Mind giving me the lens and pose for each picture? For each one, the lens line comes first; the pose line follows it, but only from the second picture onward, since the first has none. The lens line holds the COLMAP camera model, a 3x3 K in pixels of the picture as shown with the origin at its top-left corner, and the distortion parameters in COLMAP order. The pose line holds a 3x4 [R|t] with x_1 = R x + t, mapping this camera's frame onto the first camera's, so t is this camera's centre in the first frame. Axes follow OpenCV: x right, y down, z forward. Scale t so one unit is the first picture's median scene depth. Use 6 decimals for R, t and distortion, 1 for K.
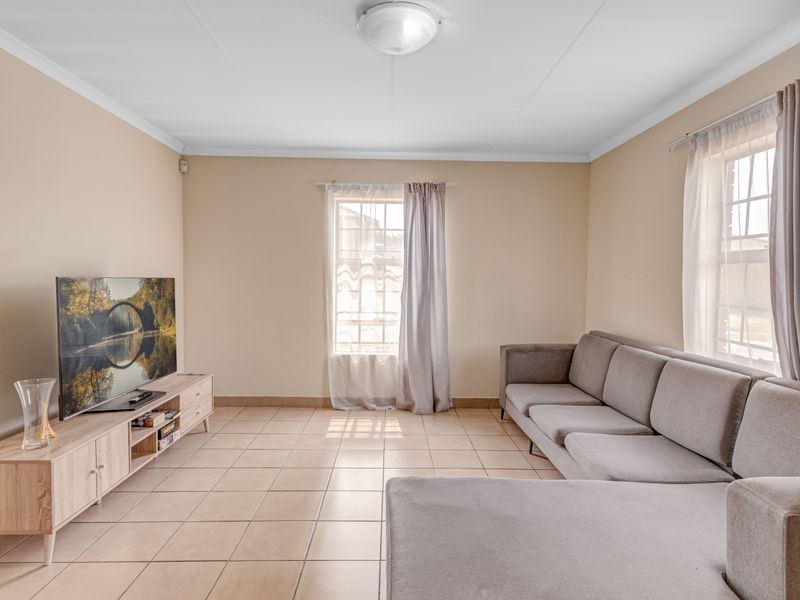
lens RADIAL K [[455.5, 0, 396.7], [0, 455.5, 302.4], [0, 0, 1]] dist [0.020989, -0.001739]
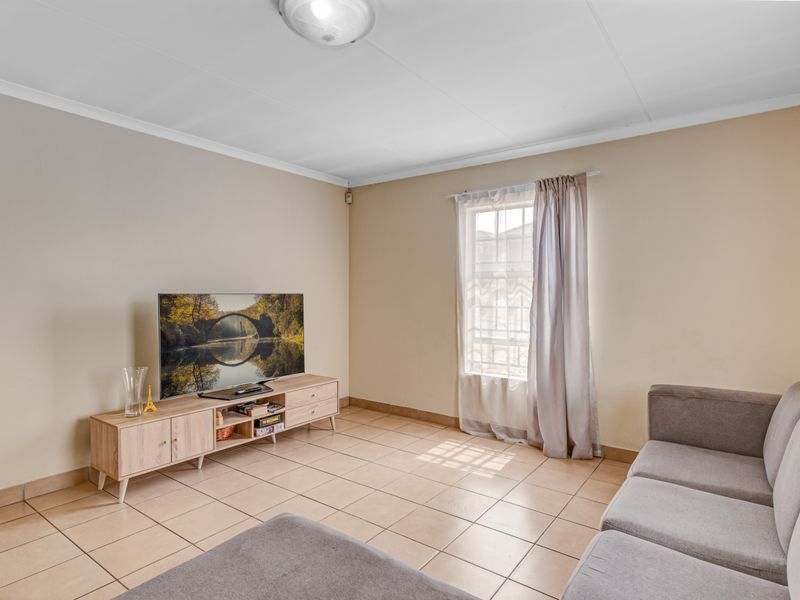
lens RADIAL K [[439.8, 0, 399.0], [0, 439.8, 305.8], [0, 0, 1]] dist [0.019502, -0.003008]
pose [[0.799474, 0.009728, -0.600621, 0.356650], [-0.024384, 0.999570, -0.016267, -0.009280], [0.600205, 0.027650, 0.799368, 0.216966]]
